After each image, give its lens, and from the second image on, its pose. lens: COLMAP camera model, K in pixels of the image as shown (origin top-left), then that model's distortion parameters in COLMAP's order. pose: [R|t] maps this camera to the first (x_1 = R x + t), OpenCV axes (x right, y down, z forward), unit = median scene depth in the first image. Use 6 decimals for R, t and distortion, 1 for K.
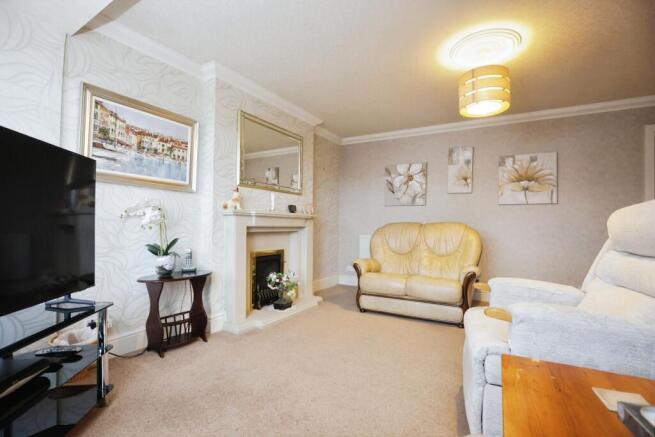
lens RADIAL K [[303.4, 0, 329.5], [0, 303.4, 222.2], [0, 0, 1]] dist [-0.033583, 0.005933]
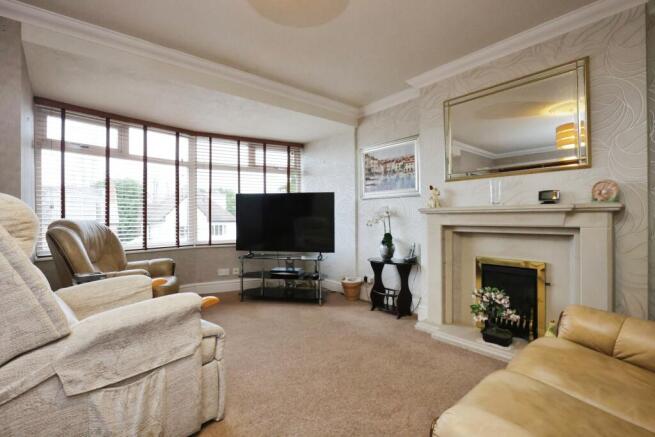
lens RADIAL K [[303.4, 0, 329.5], [0, 303.4, 222.2], [0, 0, 1]] dist [-0.033583, 0.005933]
pose [[-0.331383, -0.002585, -0.943493, 0.832497], [0.005848, 0.999971, -0.004793, 0.007950], [0.943478, -0.007106, -0.331358, 1.139445]]
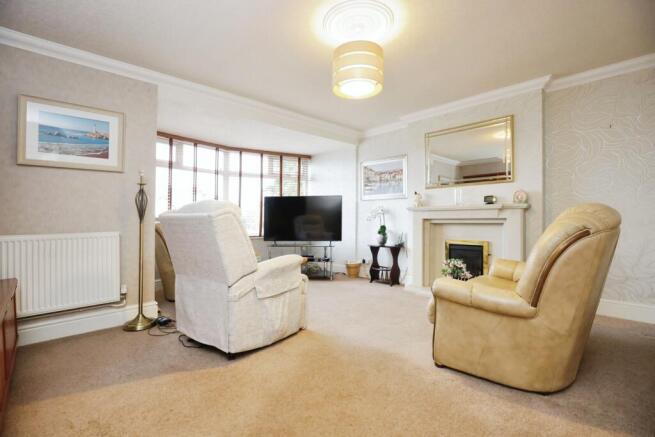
lens RADIAL K [[302.3, 0, 327.0], [0, 302.3, 235.7], [0, 0, 1]] dist [-0.000811, 0.000057]
pose [[-0.253405, 0.046395, -0.966247, 1.363858], [0.016376, 0.998912, 0.043669, 0.027932], [0.967222, -0.004757, -0.253889, 1.075001]]
